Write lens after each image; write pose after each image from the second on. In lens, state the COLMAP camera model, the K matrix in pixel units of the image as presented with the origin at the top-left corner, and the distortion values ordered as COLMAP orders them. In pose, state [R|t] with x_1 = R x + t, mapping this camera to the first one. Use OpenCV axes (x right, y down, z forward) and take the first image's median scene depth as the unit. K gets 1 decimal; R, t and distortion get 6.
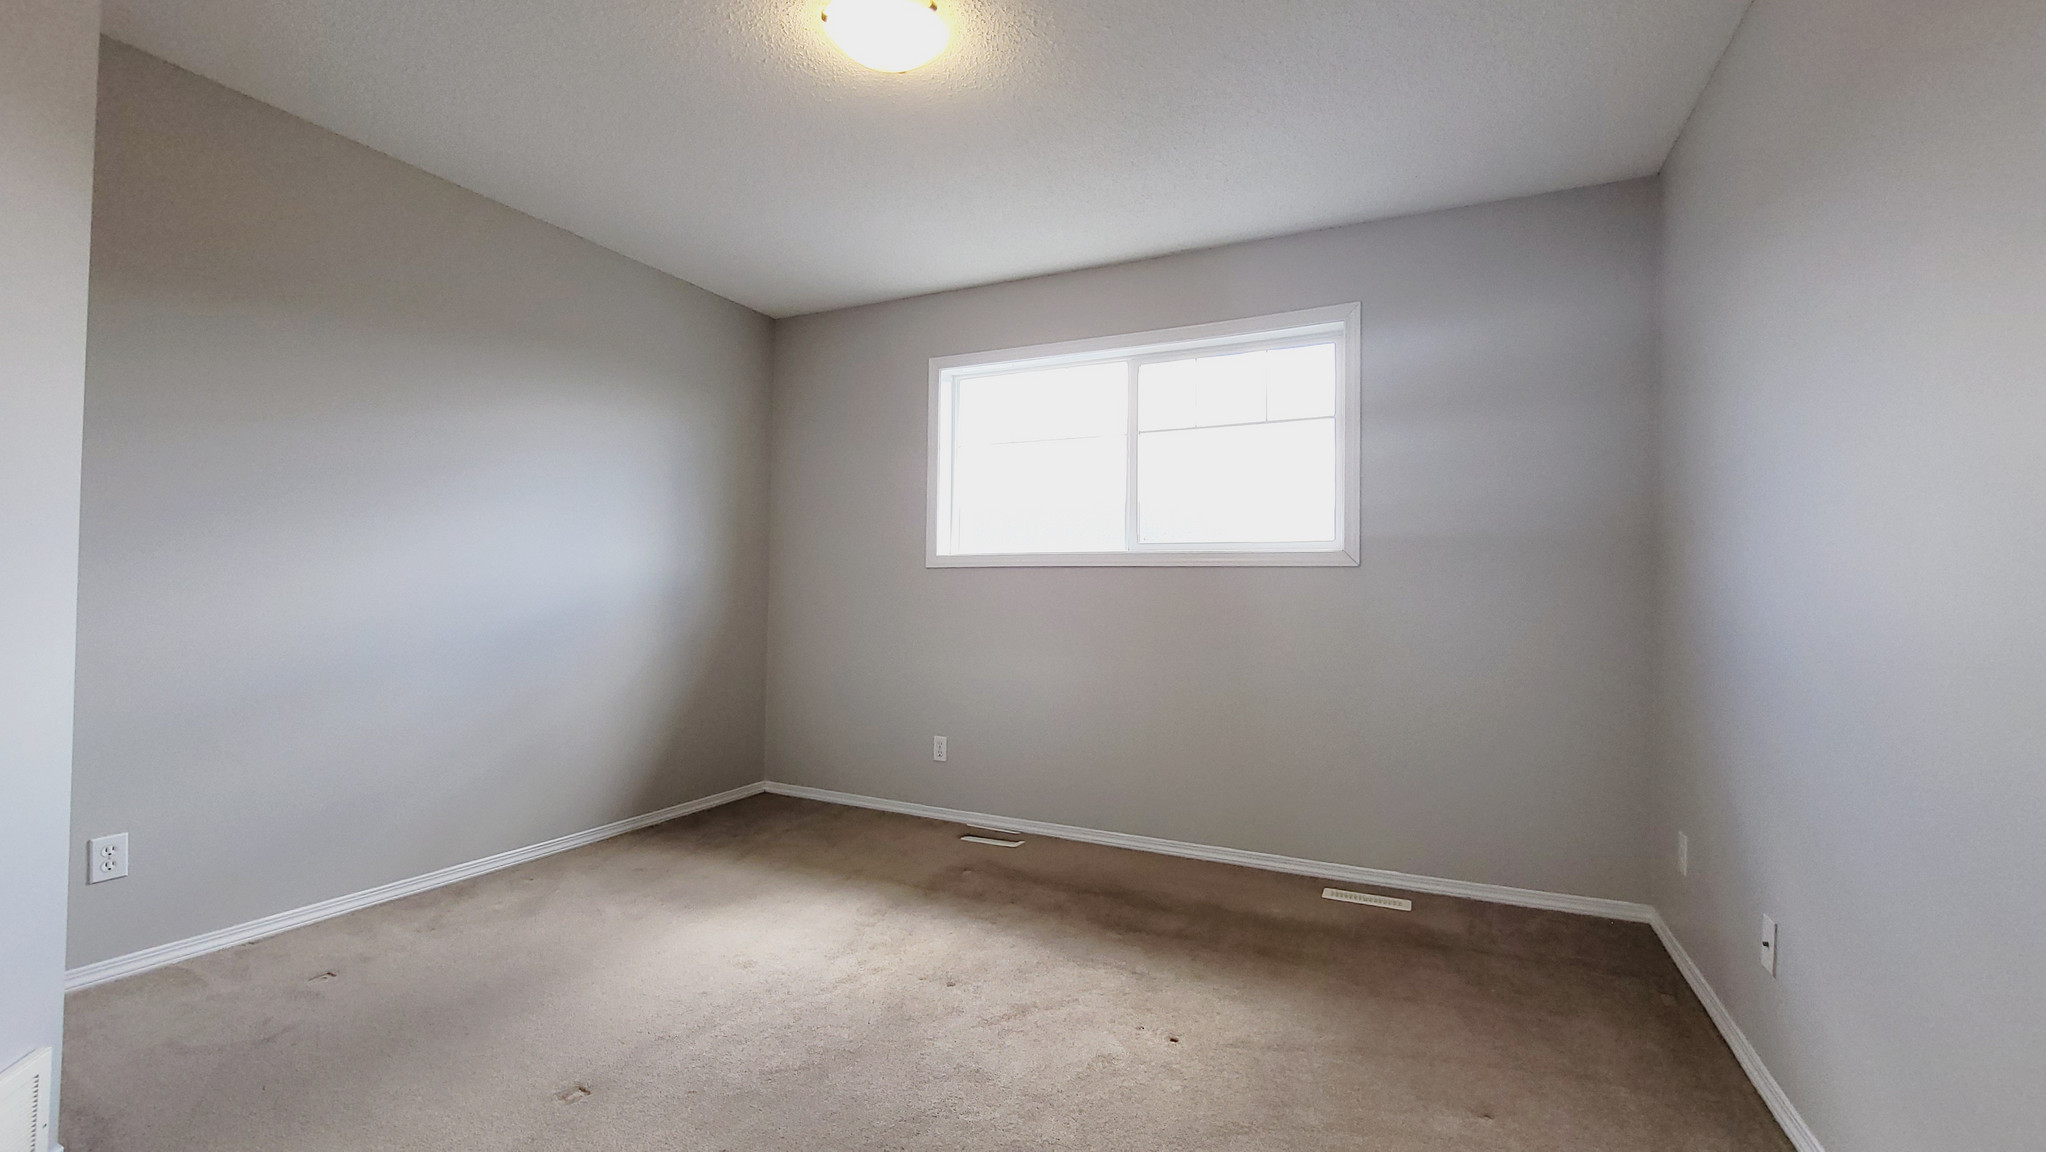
lens RADIAL K [[845.7, 0, 1029.3], [0, 845.7, 557.0], [0, 0, 1]] dist [-0.003752, -0.000213]
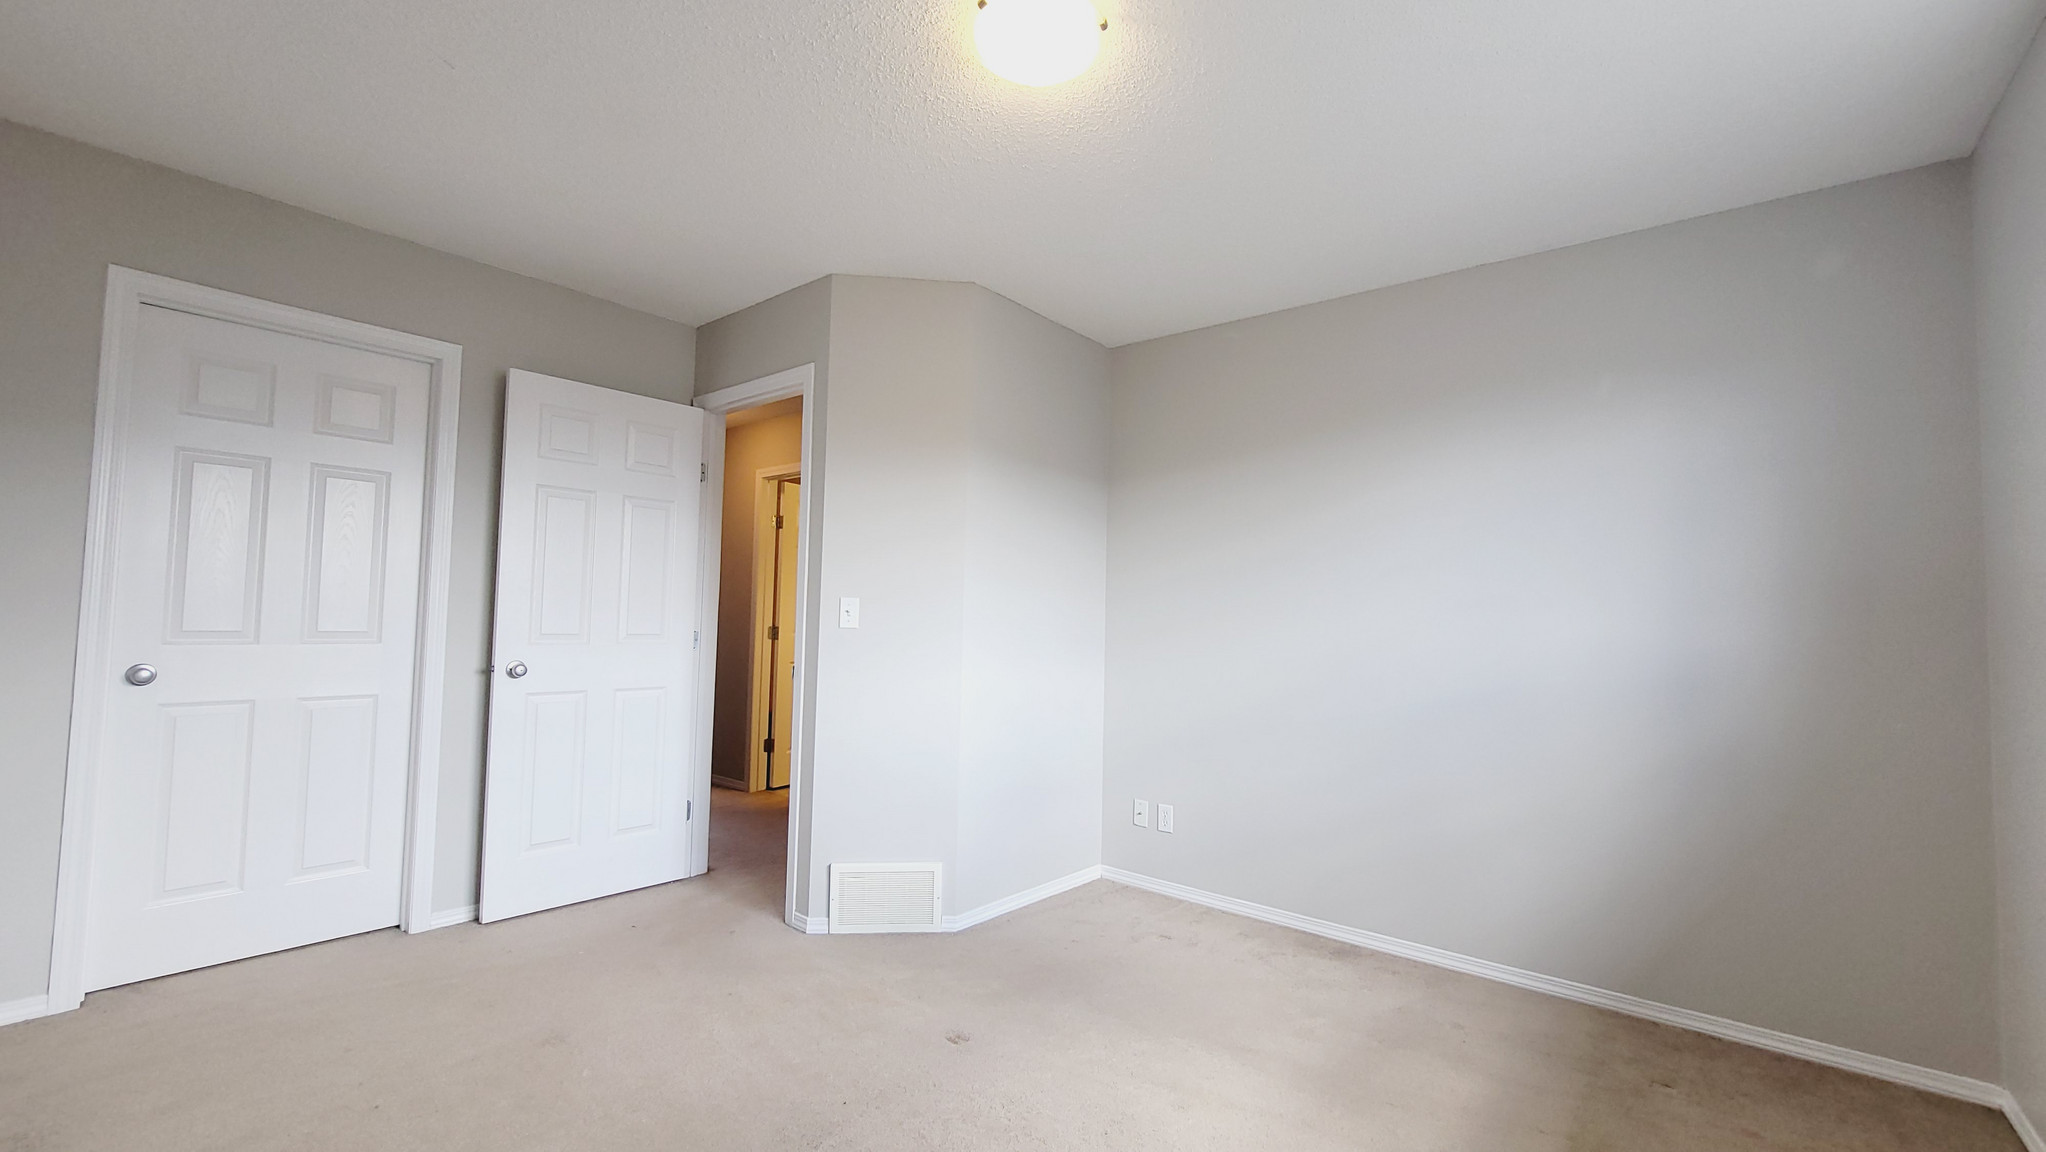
lens RADIAL K [[845.7, 0, 1020.2], [0, 845.7, 581.8], [0, 0, 1]] dist [-0.003752, -0.000213]
pose [[-0.233571, -0.068108, -0.969952, 0.239111], [0.005952, 0.997425, -0.071471, 0.006100], [0.972322, -0.022467, -0.232564, 0.446772]]
